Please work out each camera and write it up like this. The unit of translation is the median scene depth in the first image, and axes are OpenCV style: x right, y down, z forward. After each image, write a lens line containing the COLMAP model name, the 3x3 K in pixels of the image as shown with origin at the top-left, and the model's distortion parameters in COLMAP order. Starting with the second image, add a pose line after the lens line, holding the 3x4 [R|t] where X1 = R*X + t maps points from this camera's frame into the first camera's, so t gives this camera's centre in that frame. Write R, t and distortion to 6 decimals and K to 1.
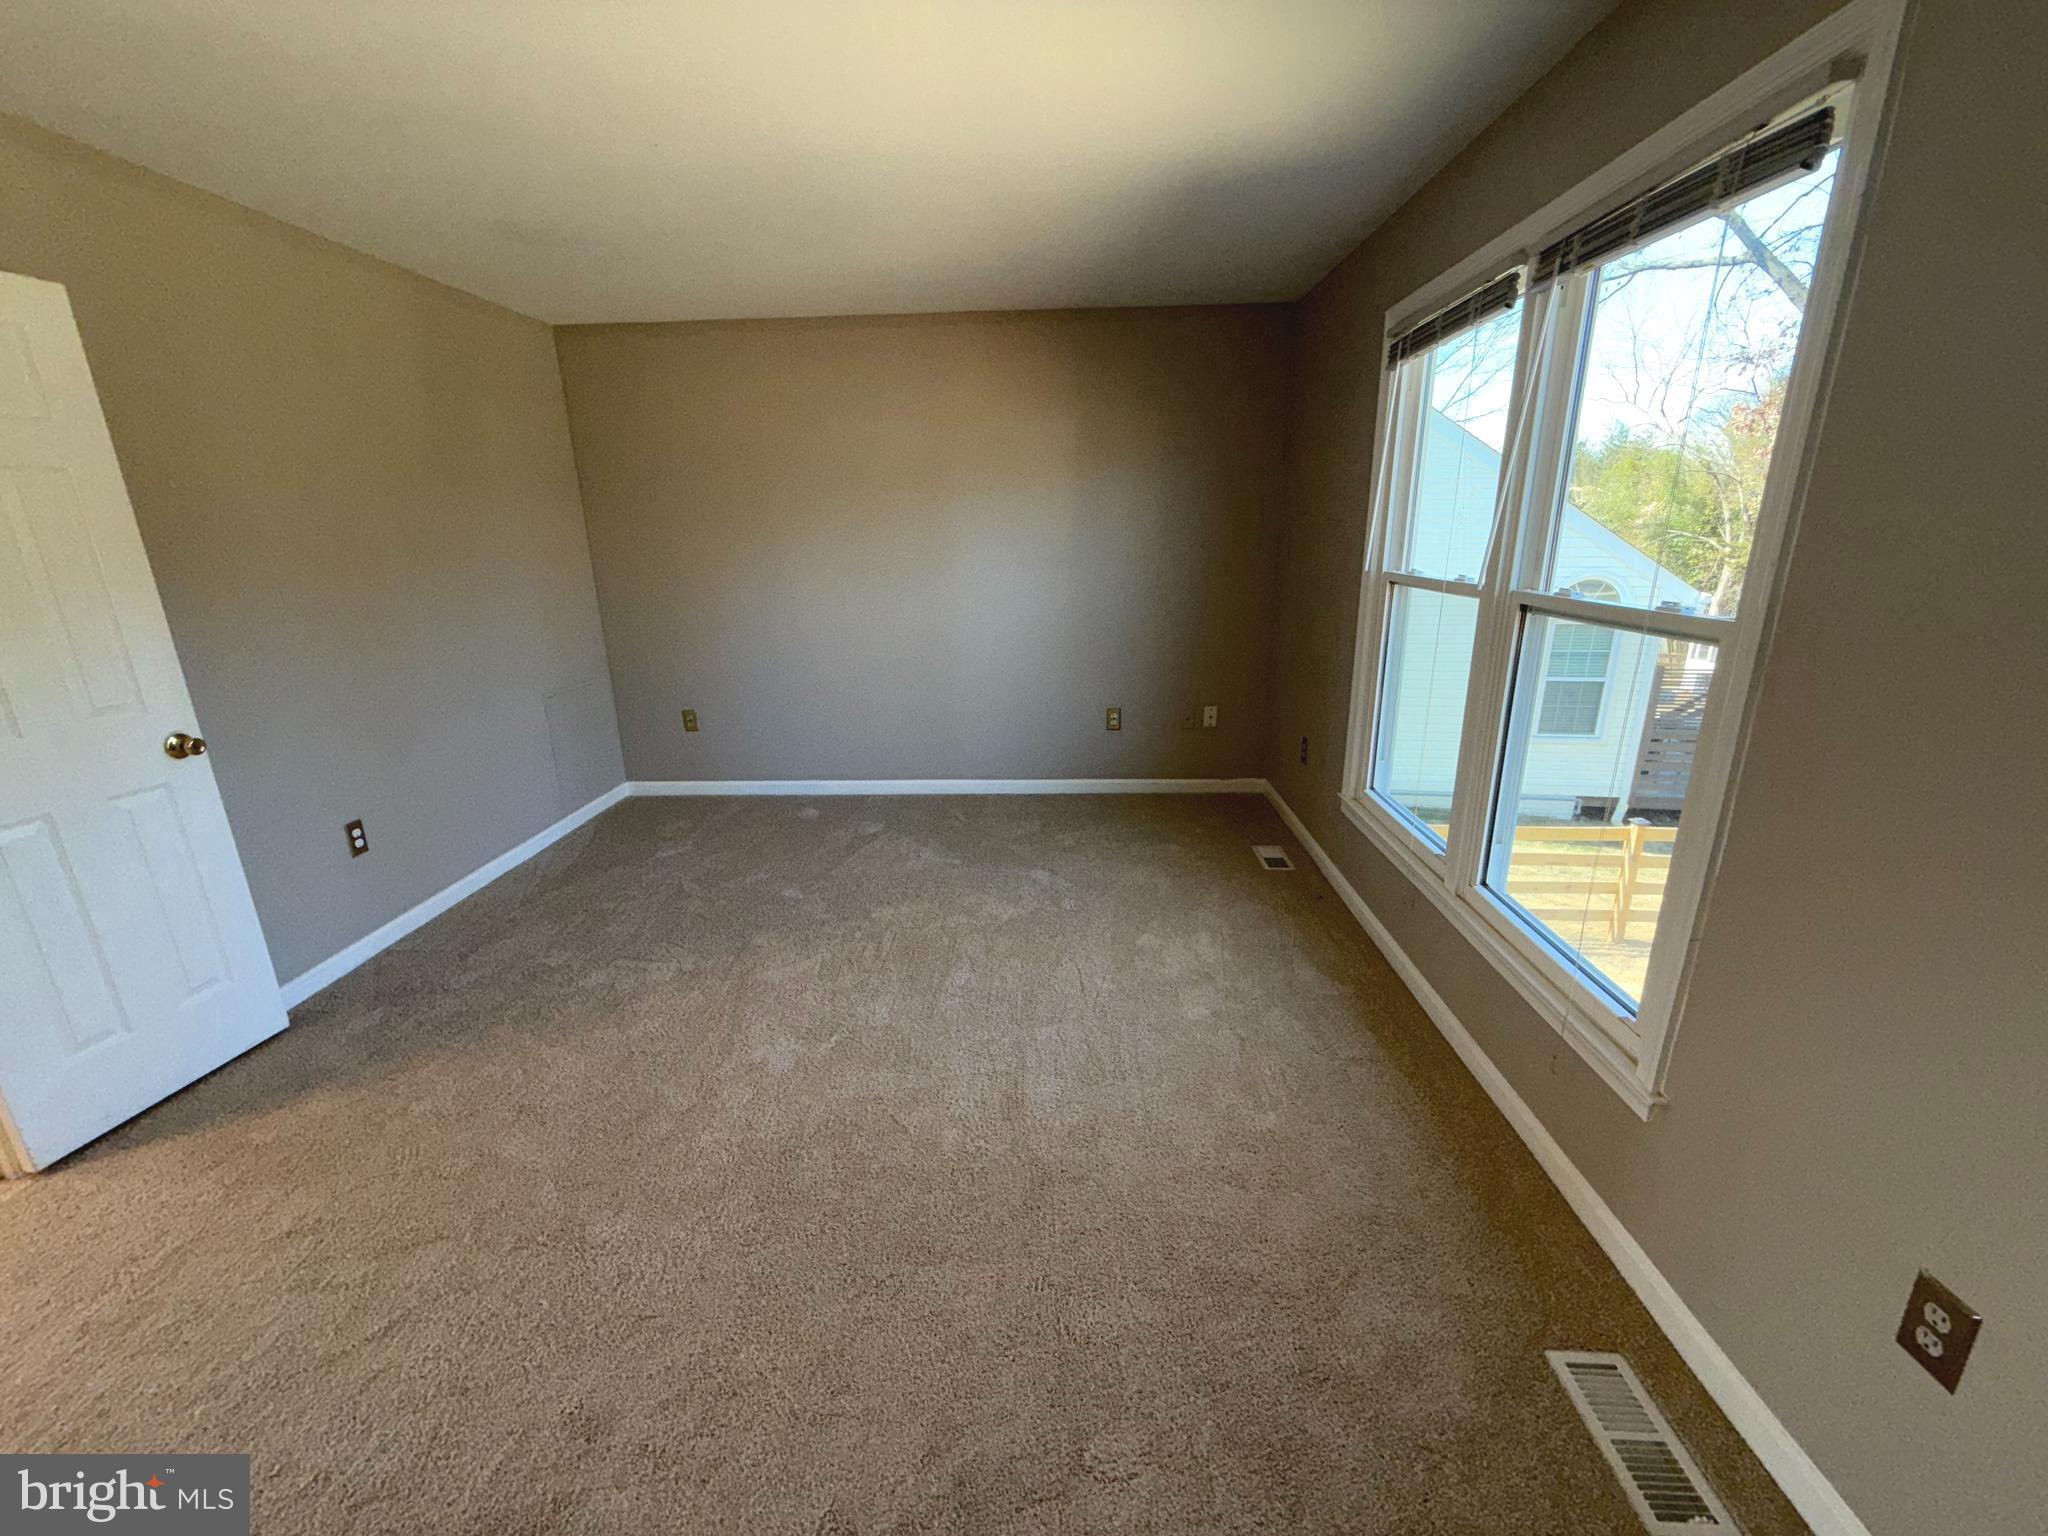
lens RADIAL K [[814.3, 0, 1013.8], [0, 814.3, 765.4], [0, 0, 1]] dist [0.003648, 0.000044]
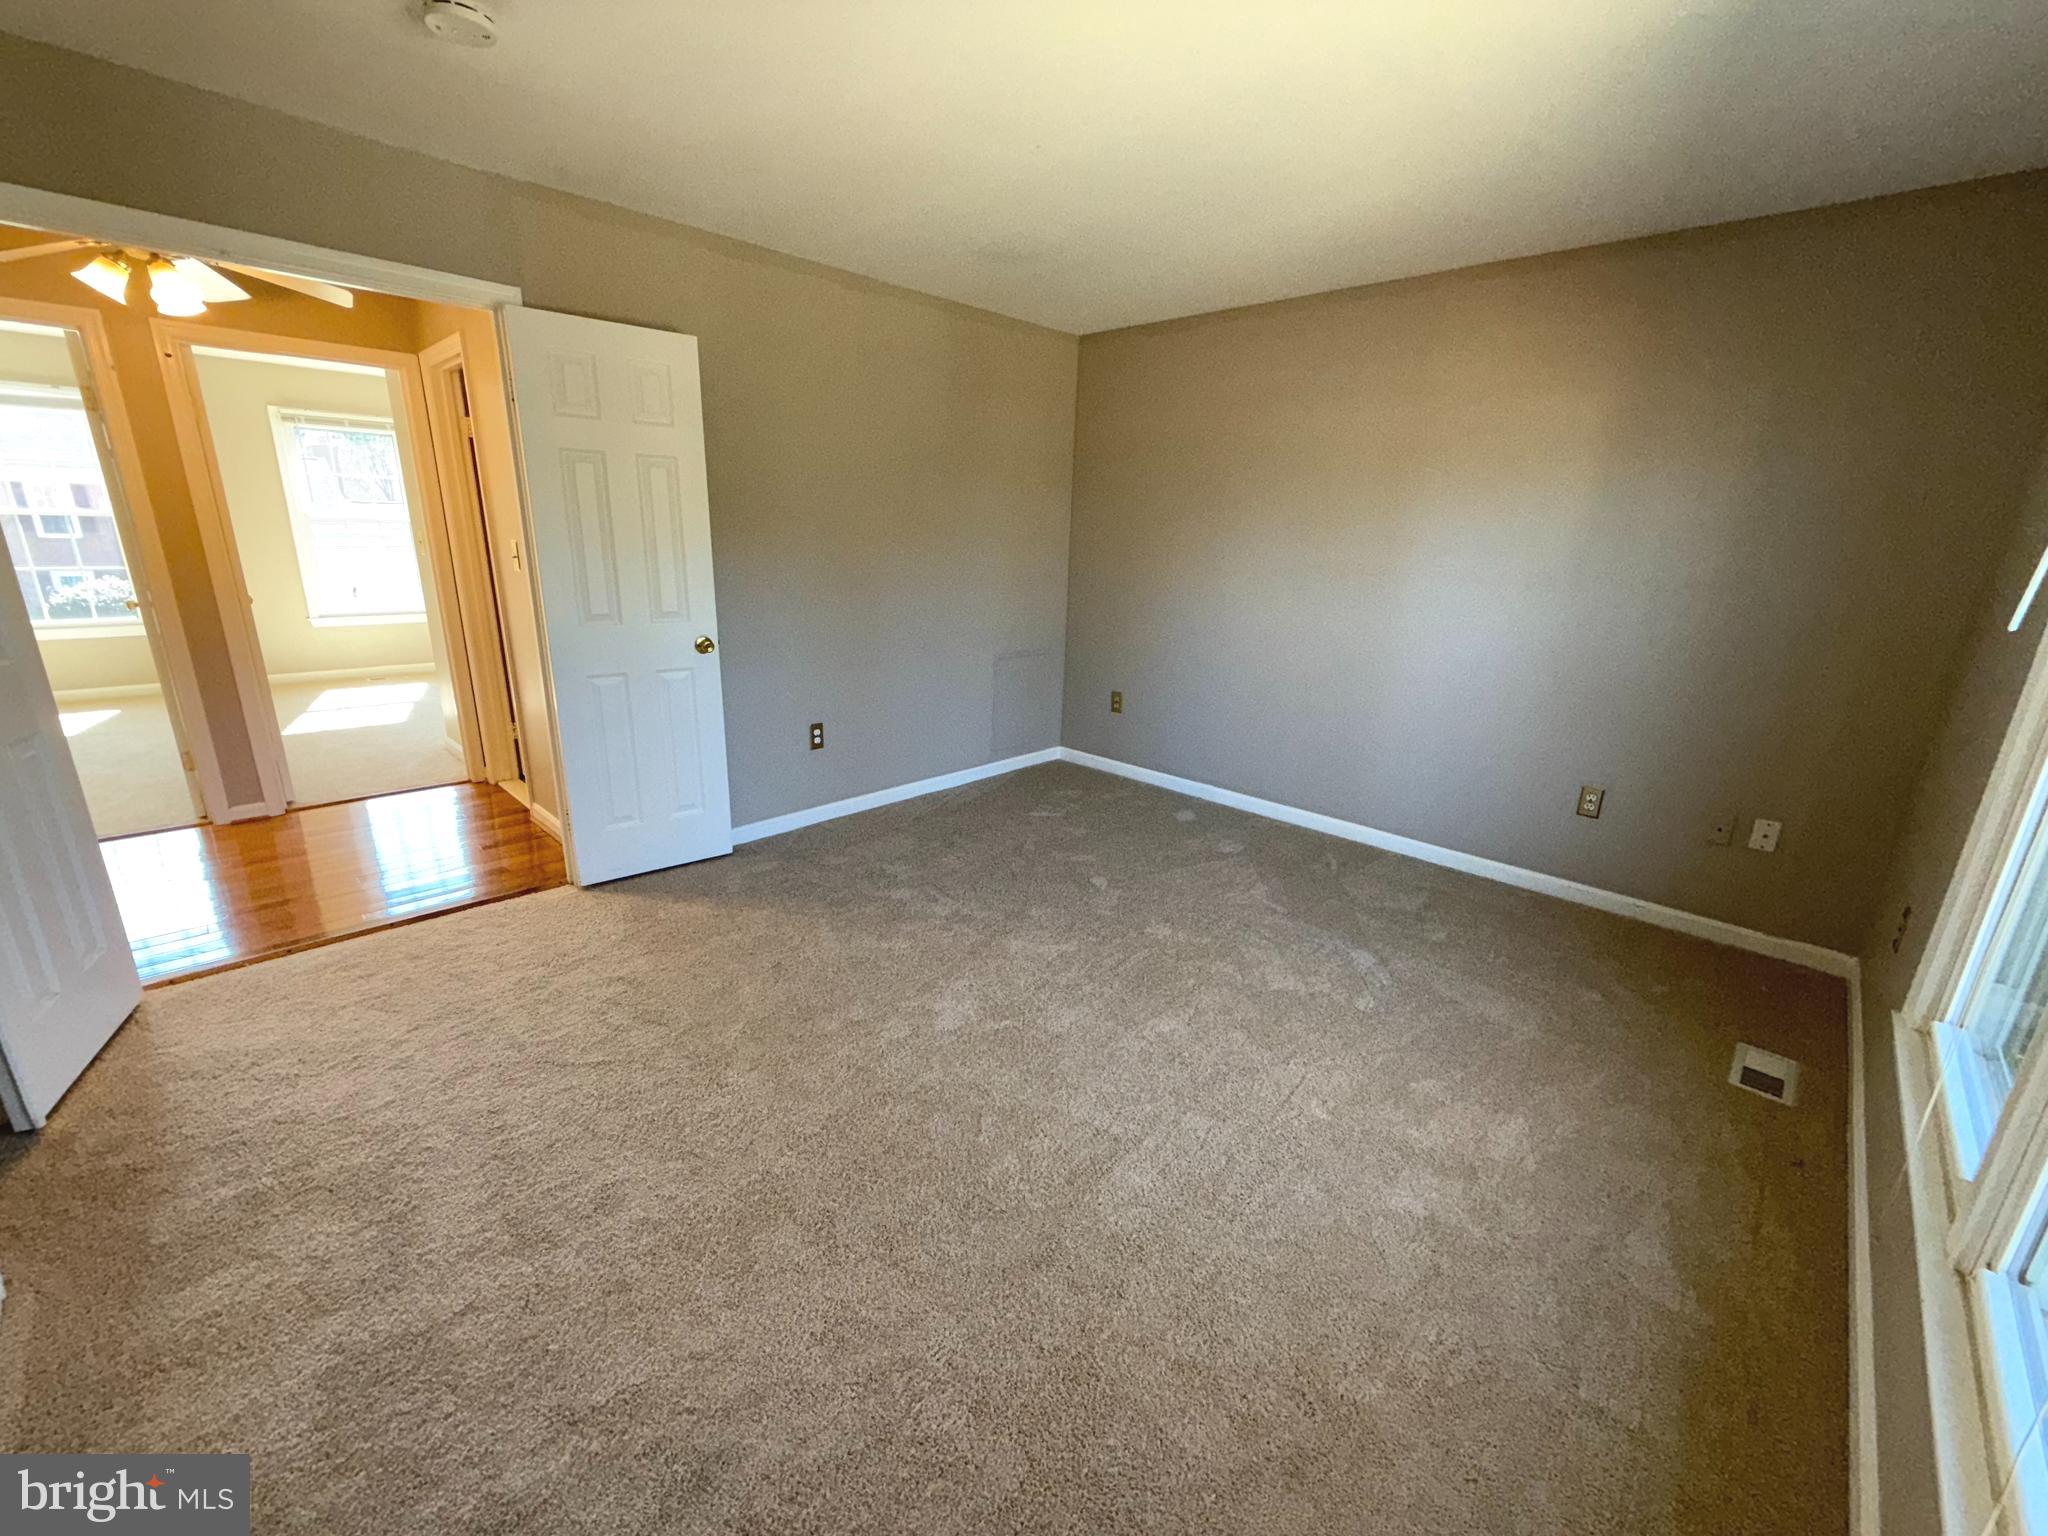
lens RADIAL K [[814.3, 0, 1020.0], [0, 814.3, 765.8], [0, 0, 1]] dist [0.003648, 0.000044]
pose [[0.751846, 0.225864, -0.619445, 0.269254], [-0.228918, 0.970474, 0.076009, -0.039717], [0.618323, 0.084655, 0.781351, 0.161199]]
